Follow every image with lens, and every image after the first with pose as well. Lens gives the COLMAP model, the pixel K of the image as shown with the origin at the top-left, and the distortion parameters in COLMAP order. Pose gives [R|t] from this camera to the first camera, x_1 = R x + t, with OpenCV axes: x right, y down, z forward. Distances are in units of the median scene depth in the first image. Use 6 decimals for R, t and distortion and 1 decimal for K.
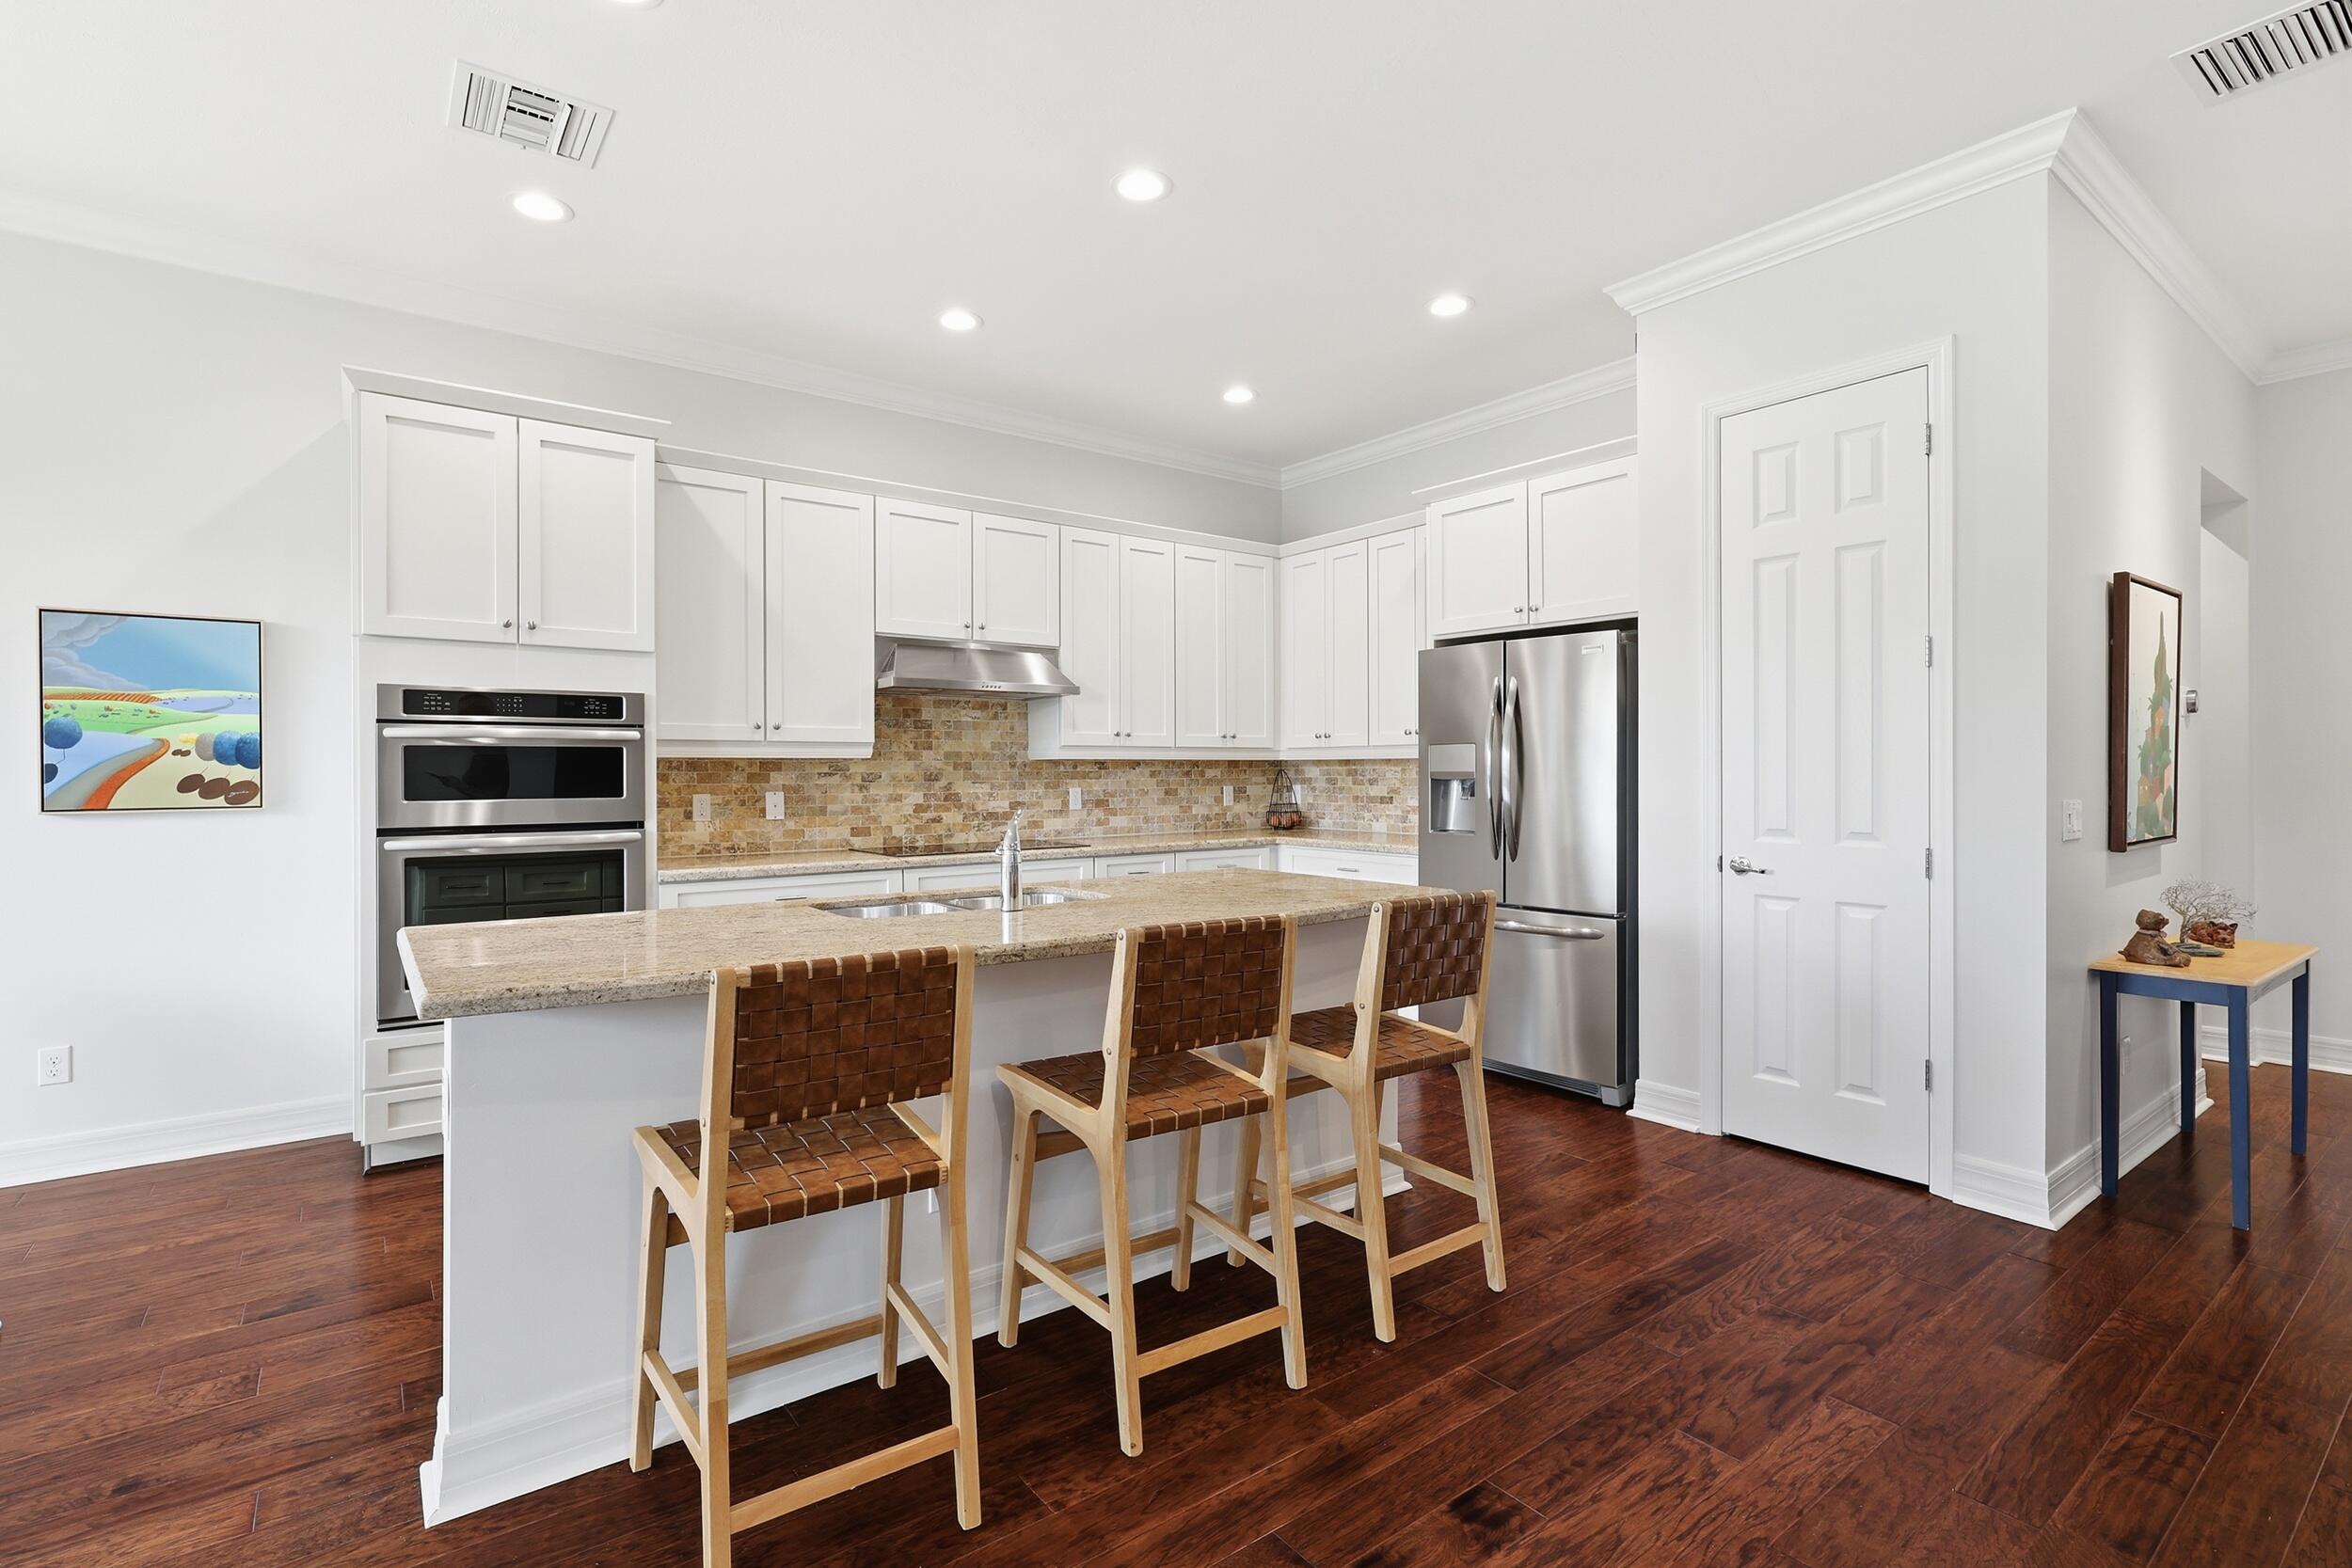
lens RADIAL K [[1084.1, 0, 1165.6], [0, 1084.1, 771.6], [0, 0, 1]] dist [0.001518, 0.000503]
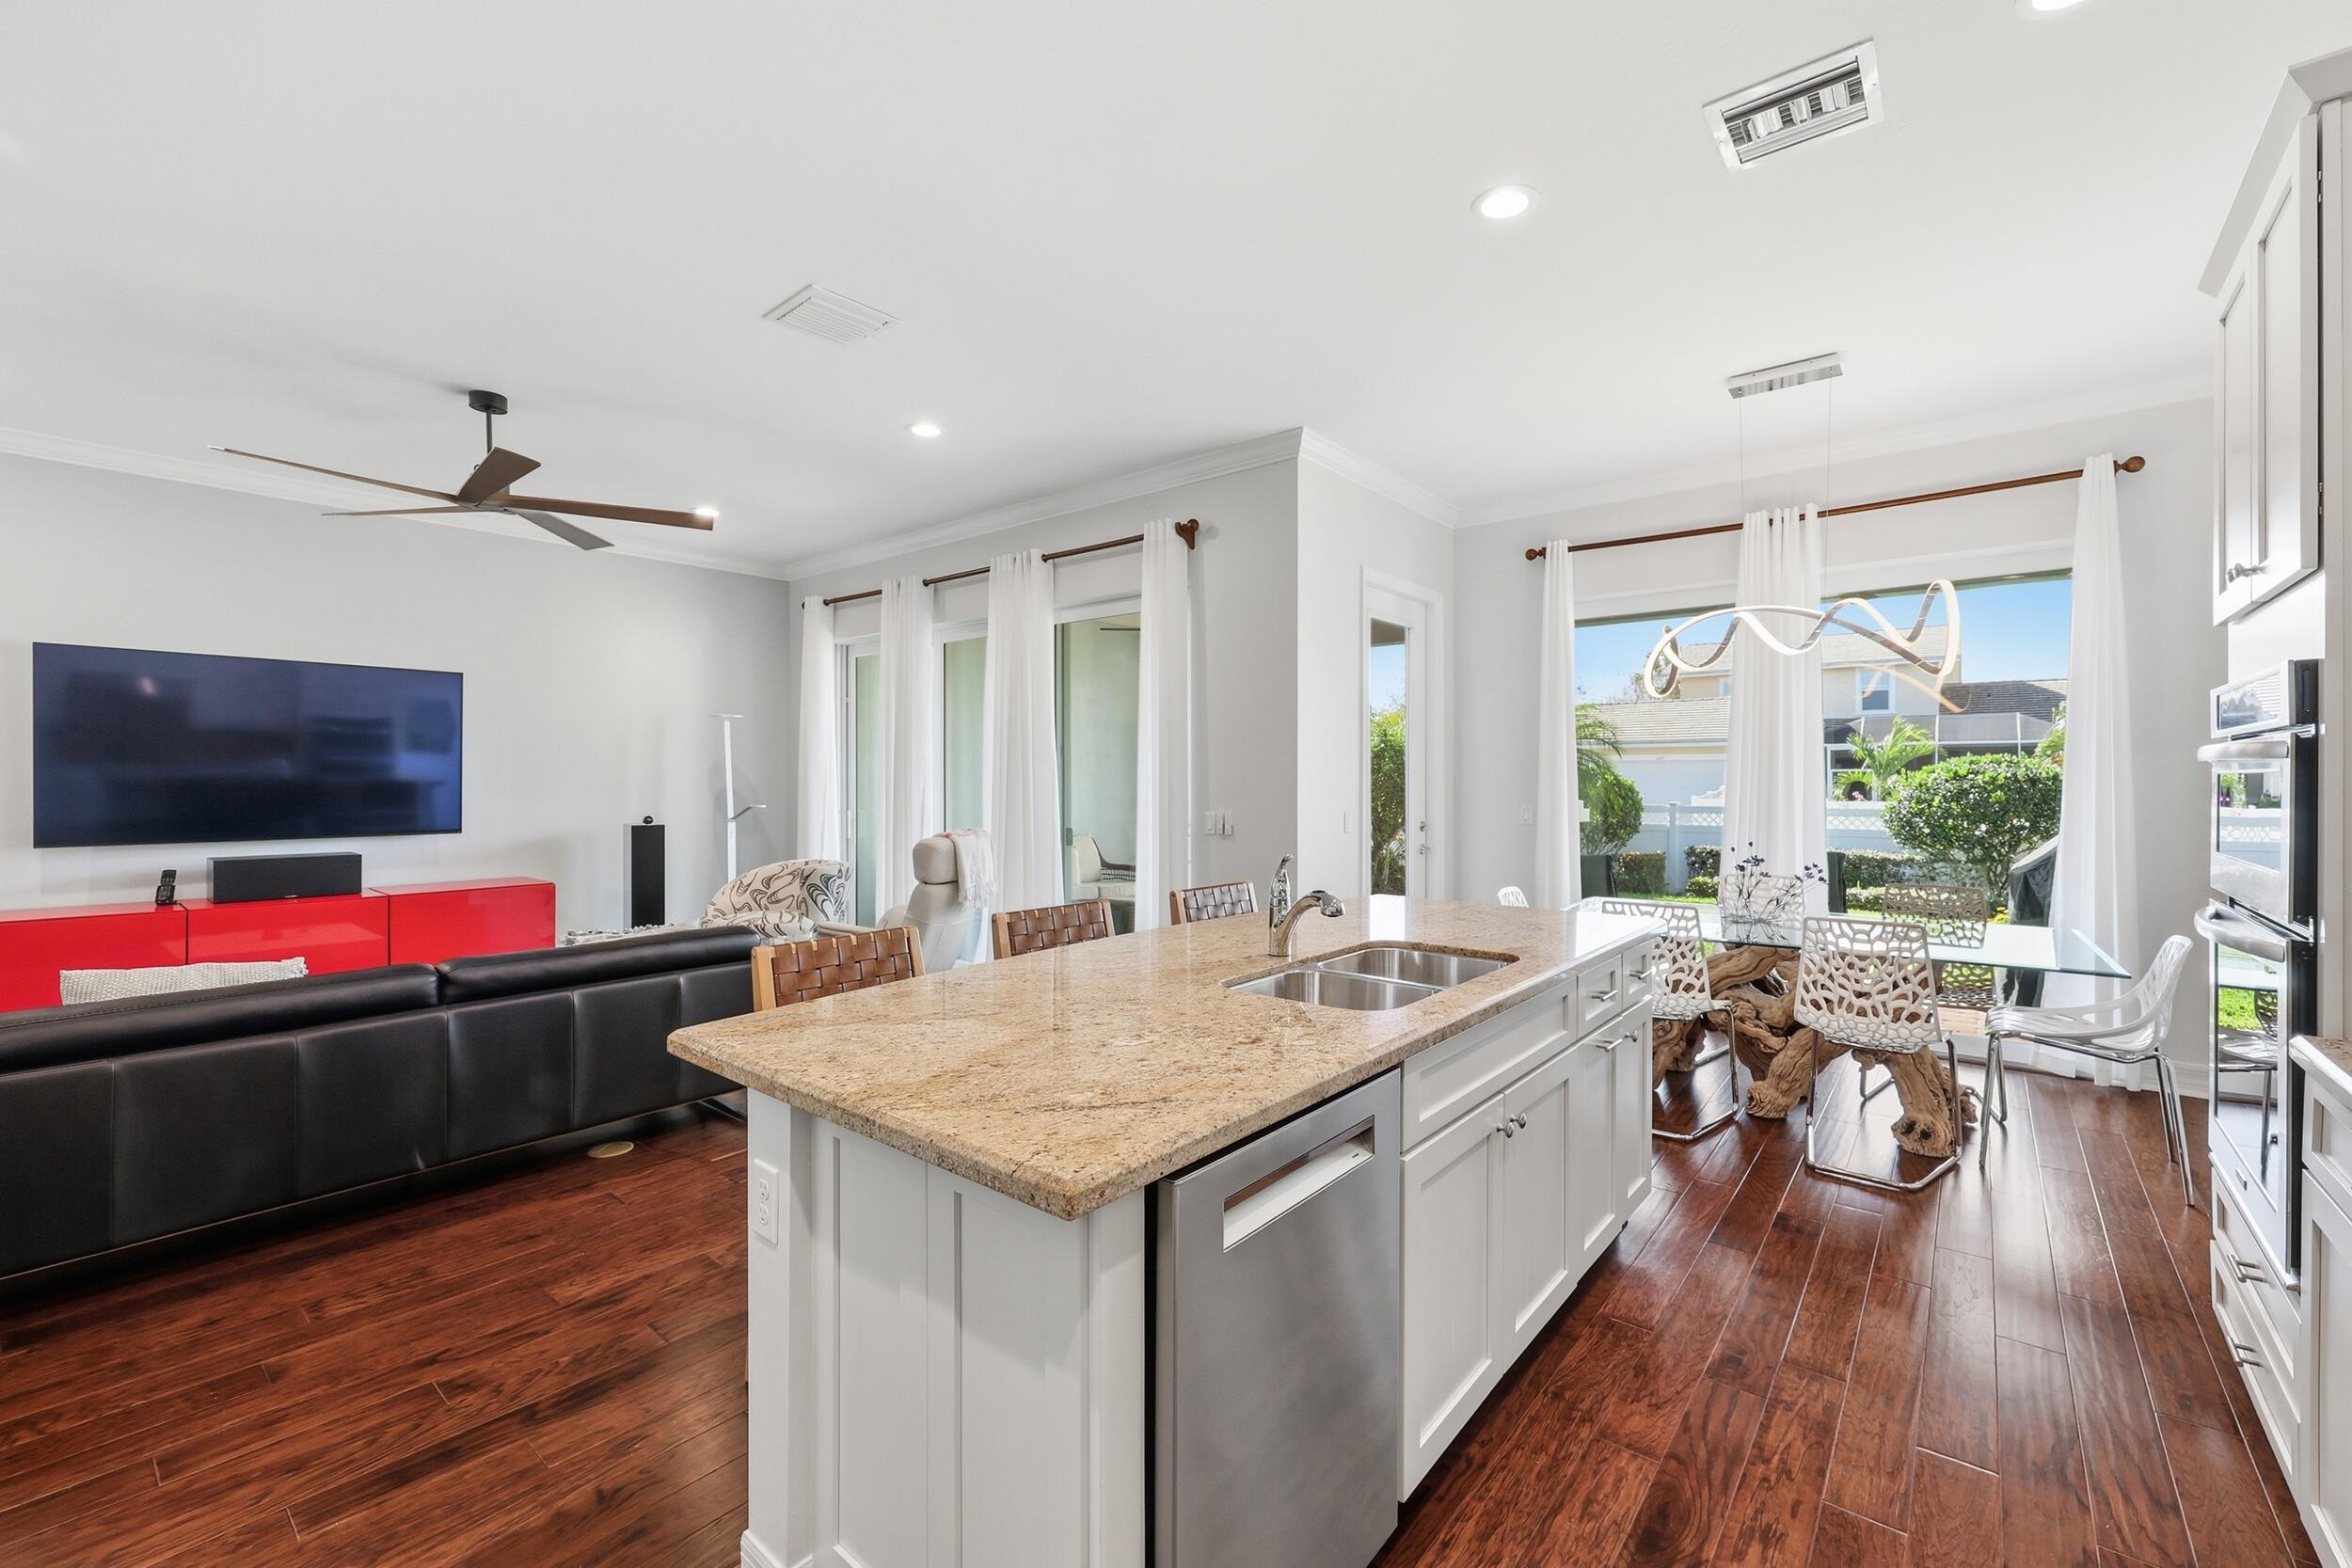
lens RADIAL K [[954.8, 0, 1152.5], [0, 954.8, 789.9], [0, 0, 1]] dist [0.001253, 0.000208]
pose [[-0.976854, 0.005049, -0.213848, 0.083674], [0.002399, 0.999917, 0.012647, -0.017277], [0.213894, 0.011841, -0.976785, 1.066366]]
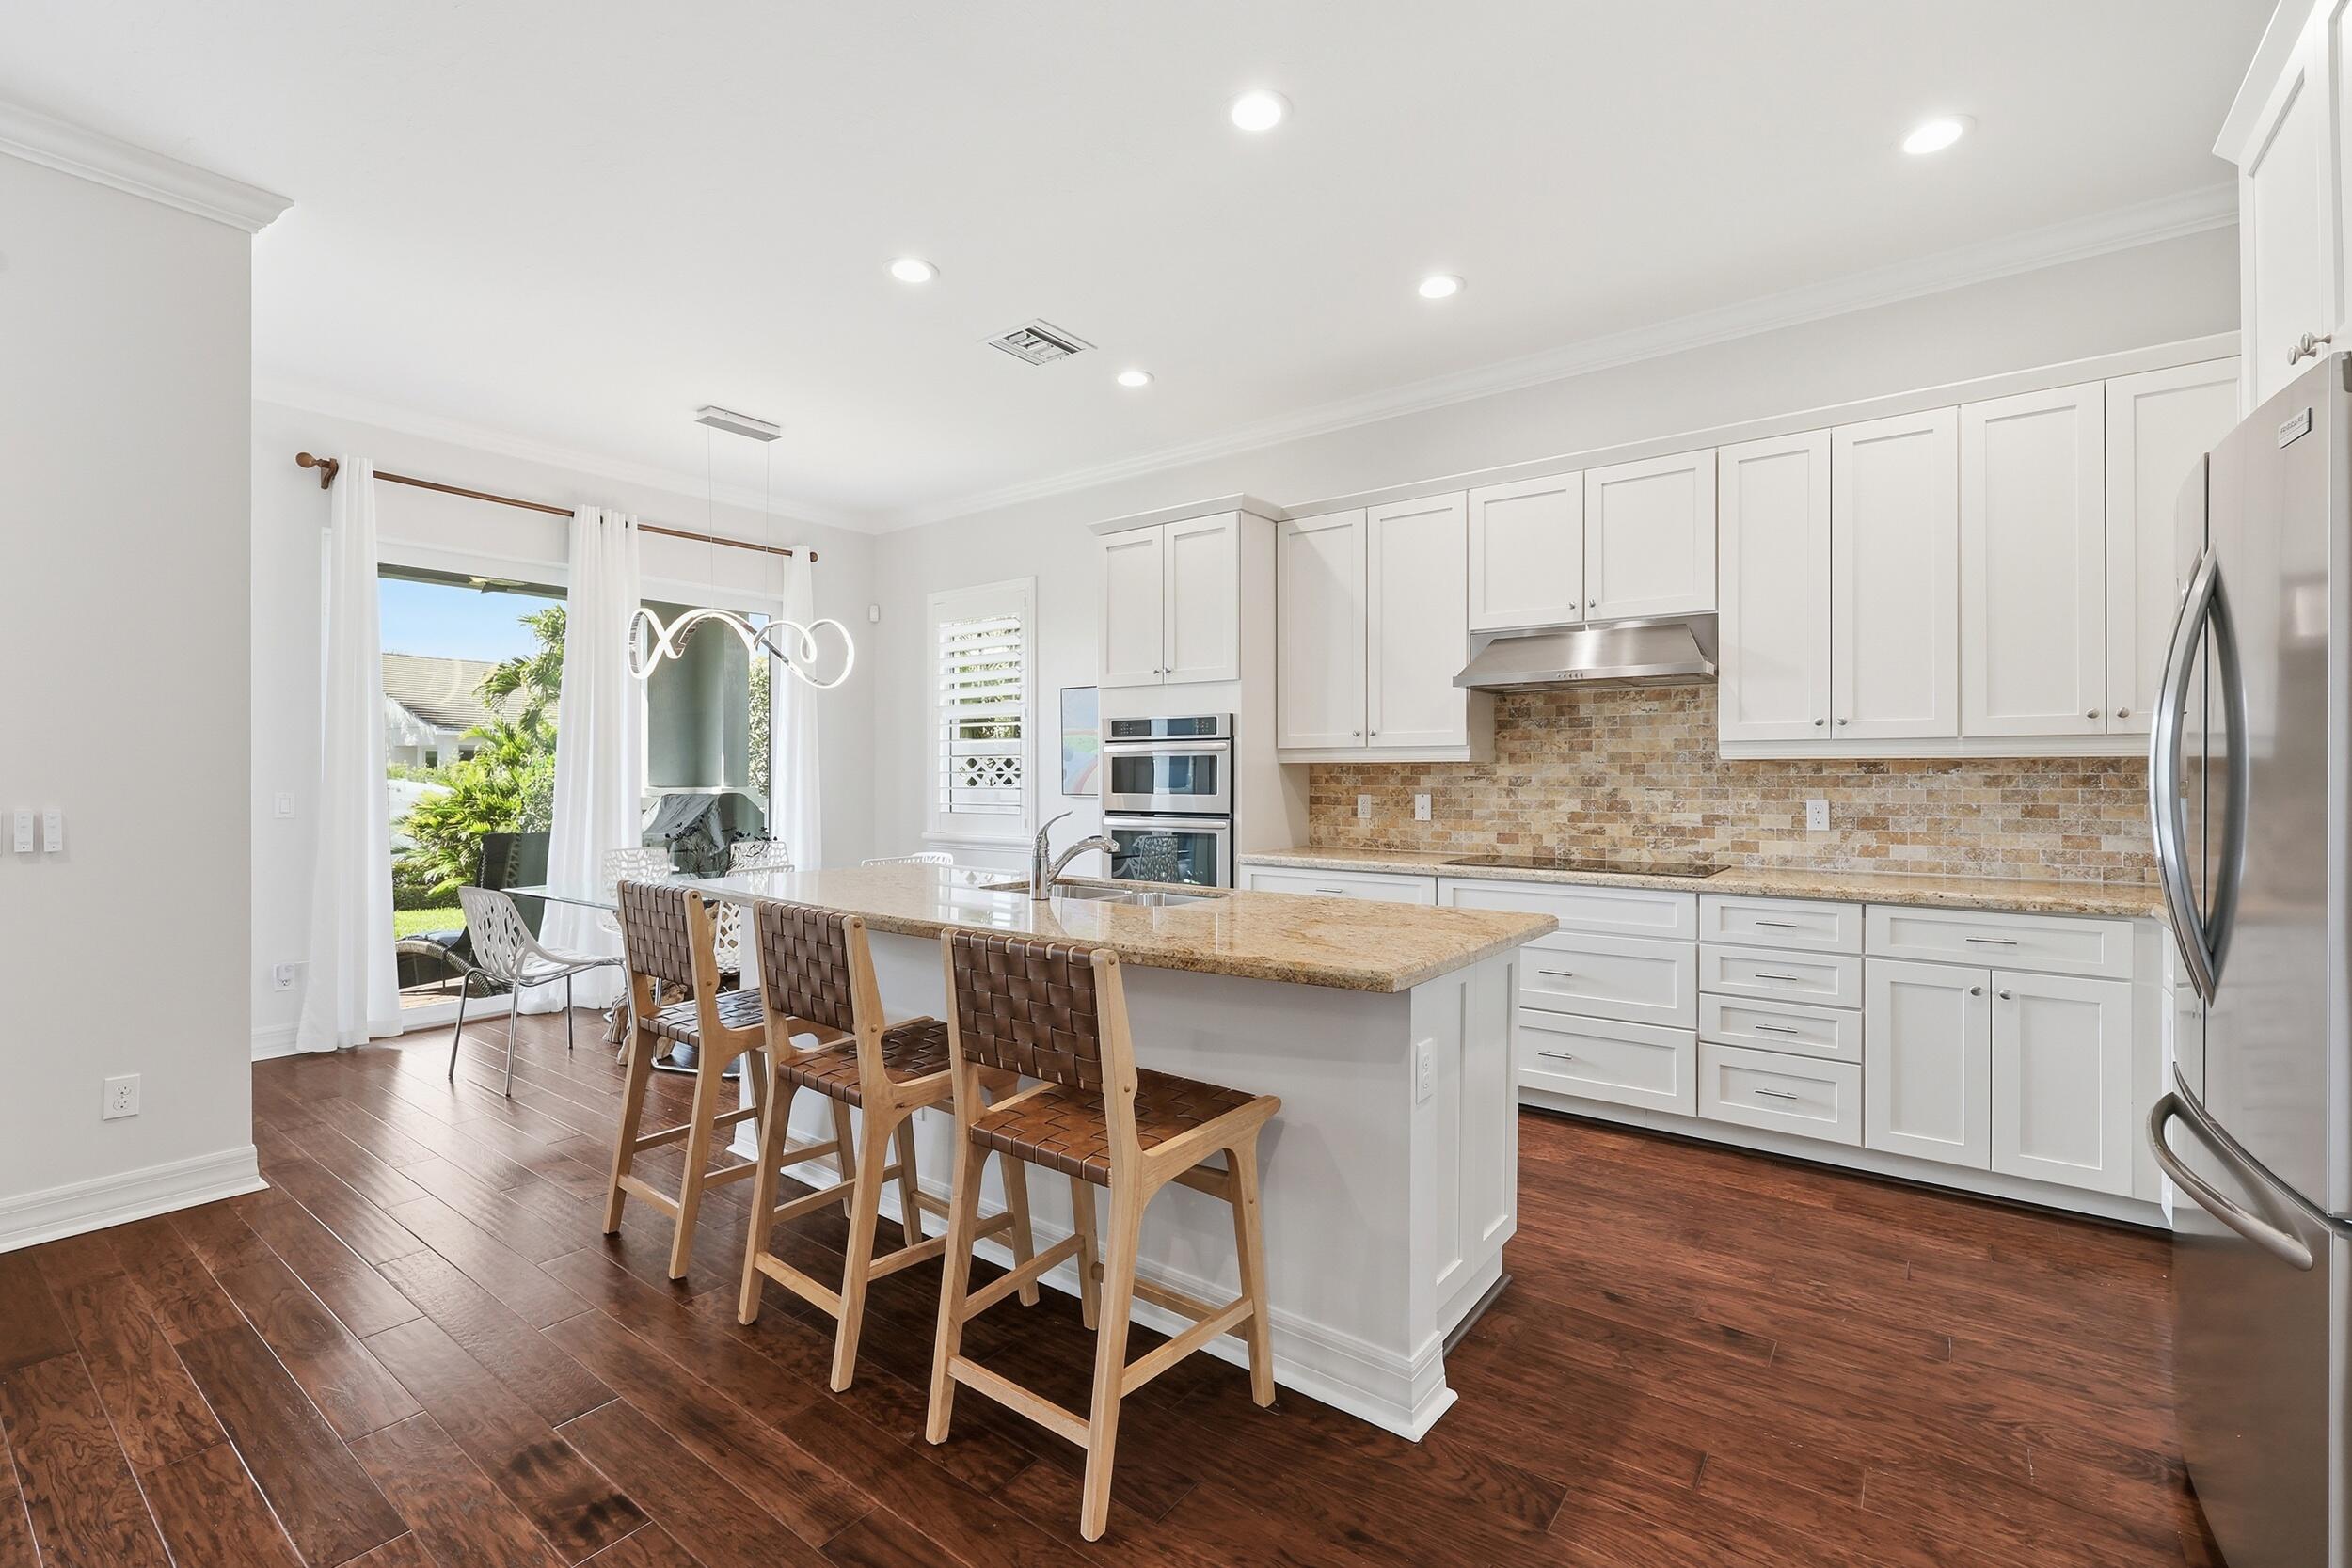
lens RADIAL K [[1023.3, 0, 1175.6], [0, 1023.3, 775.4], [0, 0, 1]] dist [0.001617, 0.000269]
pose [[0.278487, 0.003225, -0.960435, 0.533182], [-0.003206, 0.999992, 0.002428, -0.001249], [0.960435, 0.002403, 0.278495, 0.494607]]
